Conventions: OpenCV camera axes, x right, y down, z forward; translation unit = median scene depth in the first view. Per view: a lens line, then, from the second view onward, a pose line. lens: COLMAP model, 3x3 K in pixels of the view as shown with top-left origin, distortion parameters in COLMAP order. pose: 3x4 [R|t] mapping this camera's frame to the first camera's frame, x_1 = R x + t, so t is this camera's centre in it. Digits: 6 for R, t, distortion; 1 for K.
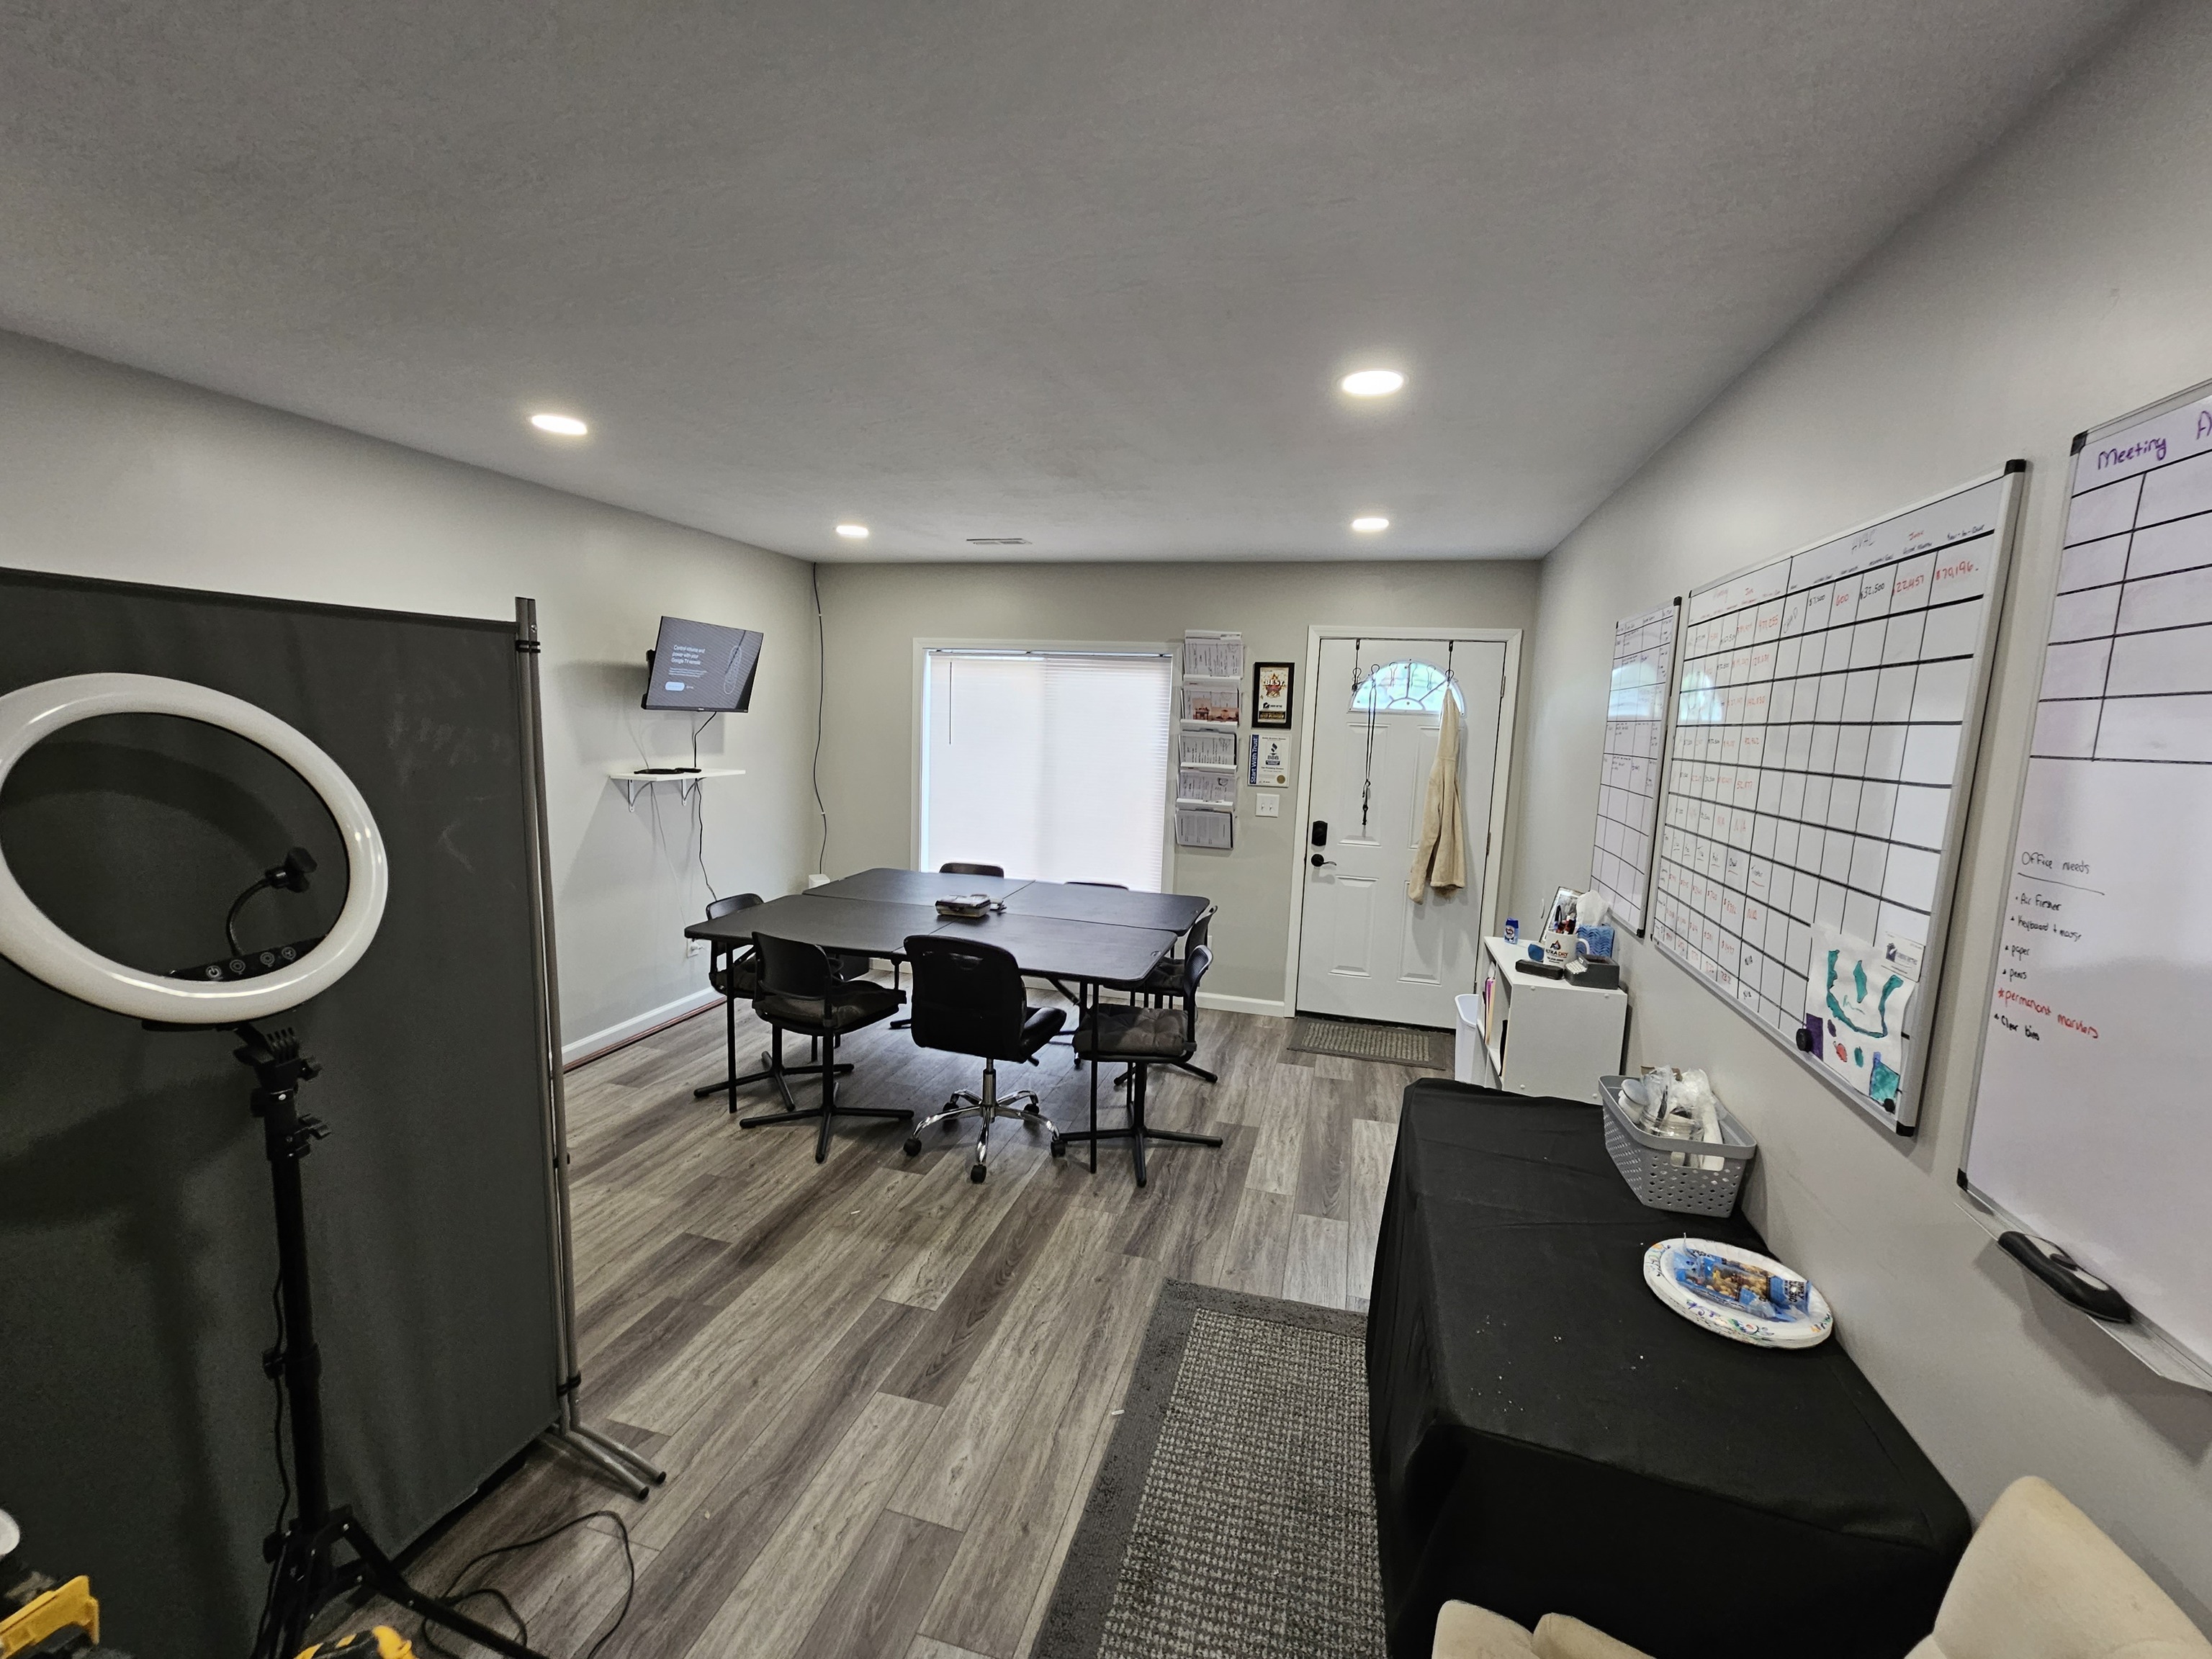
lens RADIAL K [[896.2, 0, 1121.1], [0, 896.2, 837.3], [0, 0, 1]] dist [0.002743, 0.000164]
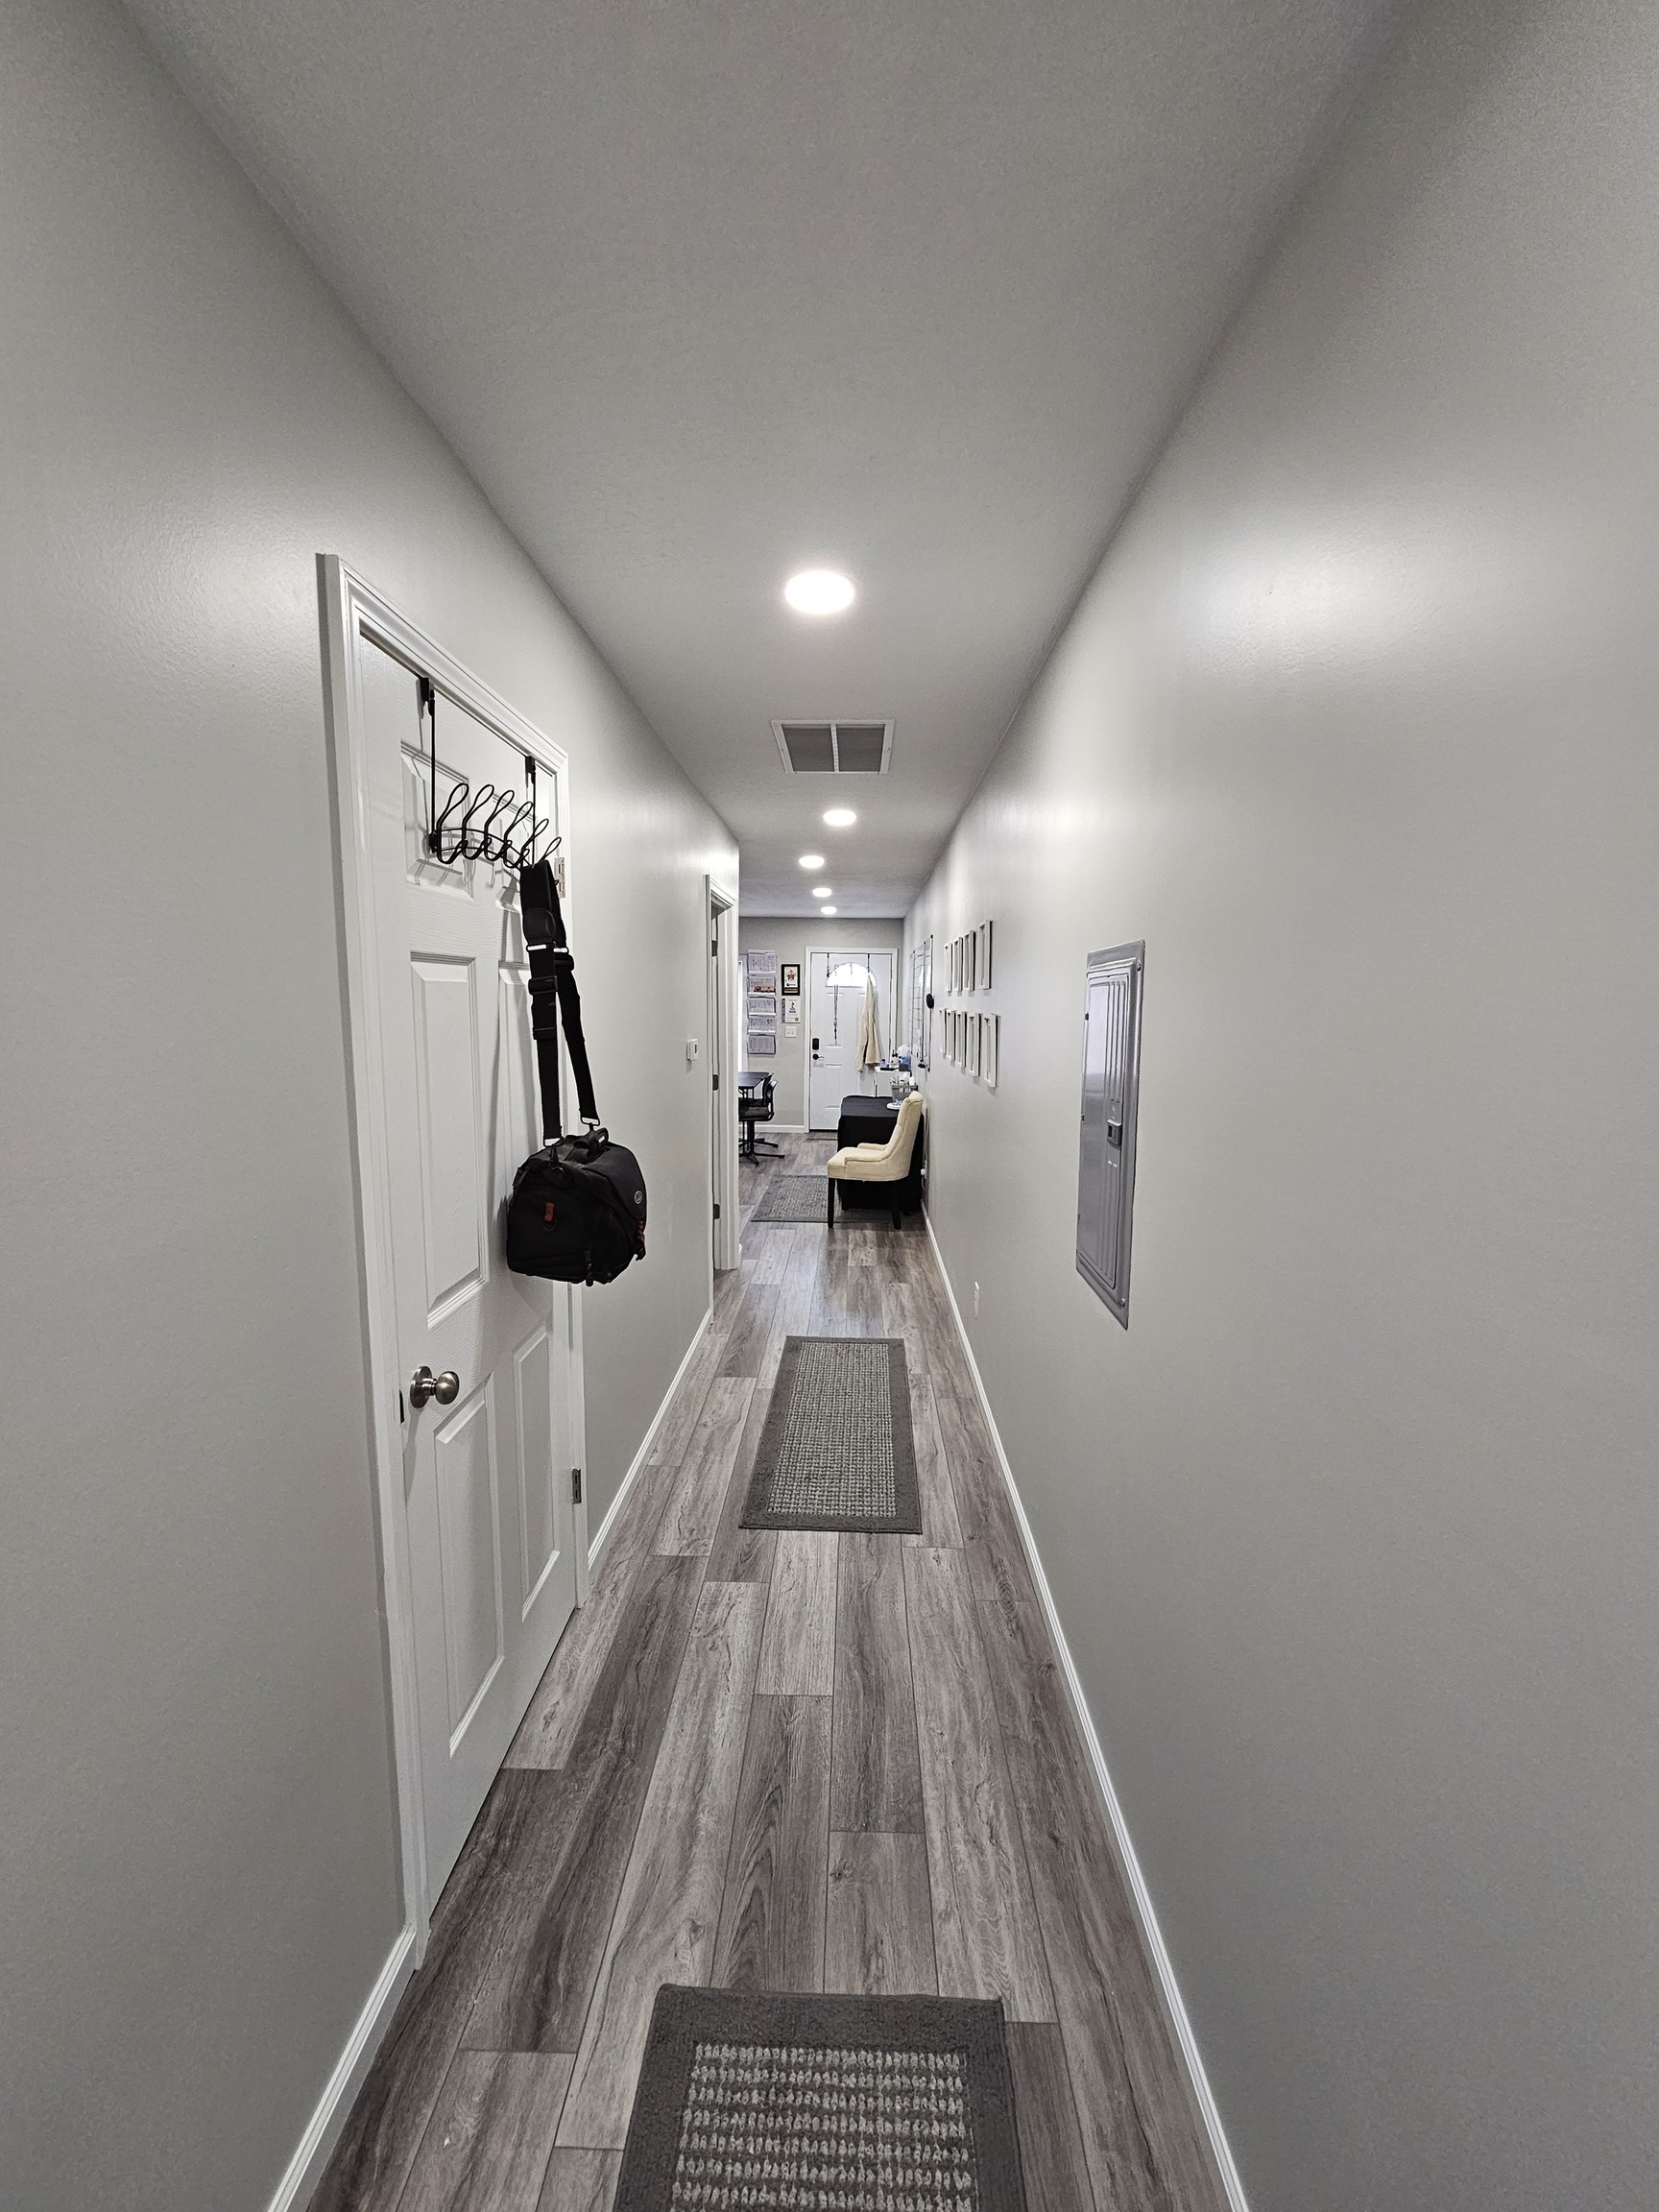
lens RADIAL K [[896.2, 0, 829.5], [0, 896.2, 1106.0], [0, 0, 1]] dist [0.002743, 0.000164]
pose [[0.972582, -0.054146, 0.226171, -0.313833], [0.056002, 0.998429, -0.001792, 0.197319], [-0.225718, 0.014409, 0.974086, -1.432956]]
